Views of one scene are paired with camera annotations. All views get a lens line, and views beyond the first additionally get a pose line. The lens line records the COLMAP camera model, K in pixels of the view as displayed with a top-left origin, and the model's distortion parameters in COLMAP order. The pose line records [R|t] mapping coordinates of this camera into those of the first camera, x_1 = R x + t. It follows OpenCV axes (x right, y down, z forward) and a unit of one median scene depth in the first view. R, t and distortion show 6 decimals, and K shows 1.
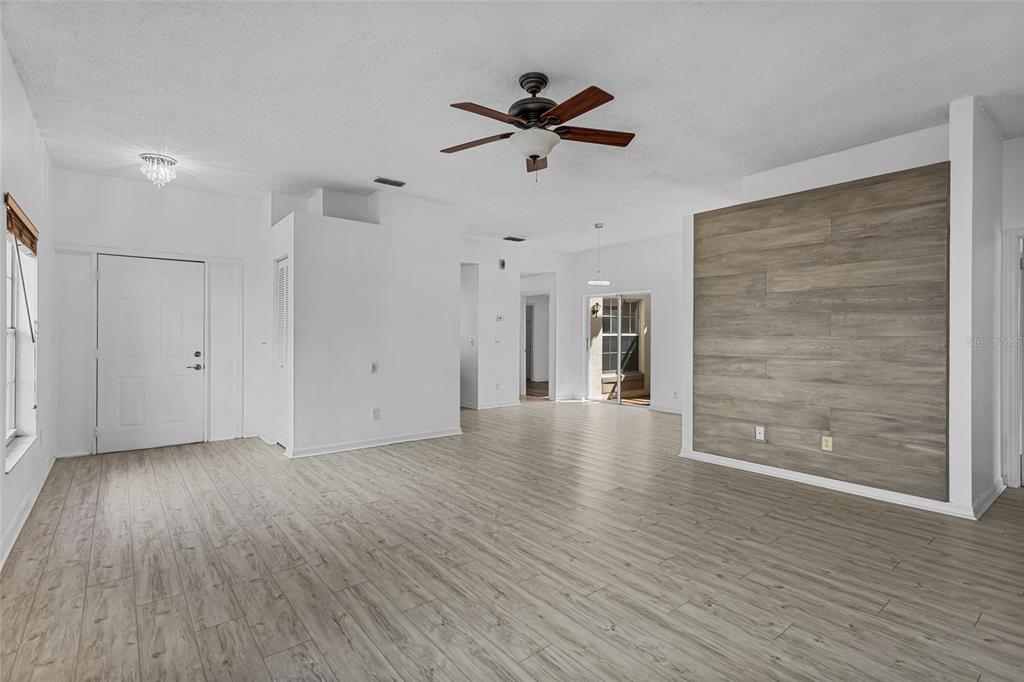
lens RADIAL K [[493.4, 0, 514.0], [0, 493.4, 339.4], [0, 0, 1]] dist [0.005286, 0.000951]
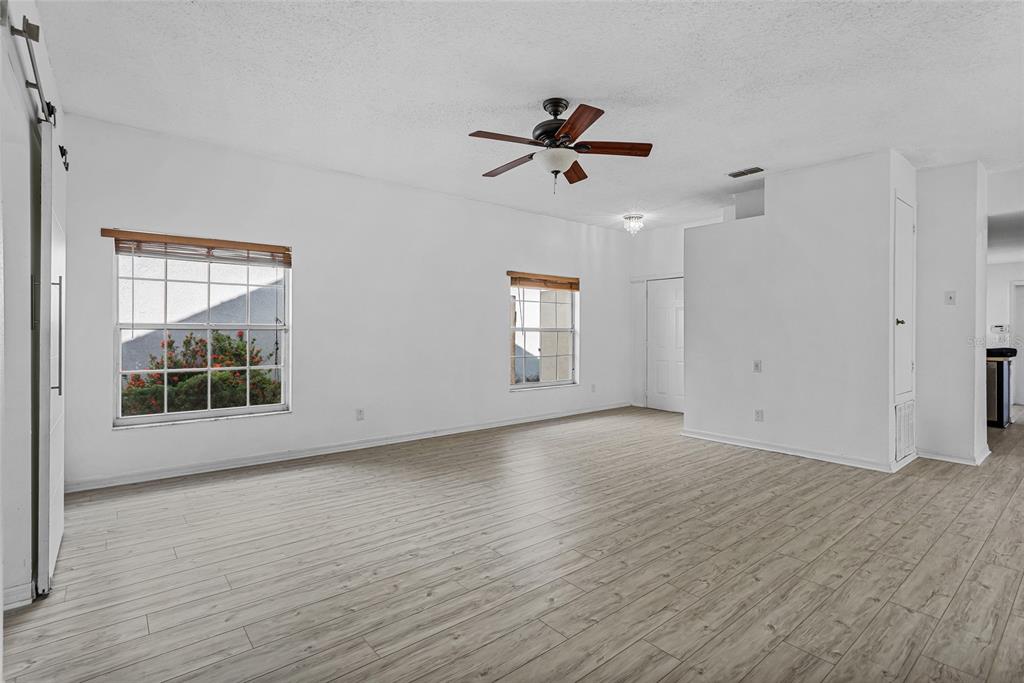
lens RADIAL K [[493.4, 0, 510.4], [0, 493.4, 332.2], [0, 0, 1]] dist [0.005286, 0.000951]
pose [[0.002859, -0.003686, -0.999989, 1.313177], [-0.008890, 0.999954, -0.003711, -0.001748], [0.999956, 0.008900, 0.002826, 1.010834]]
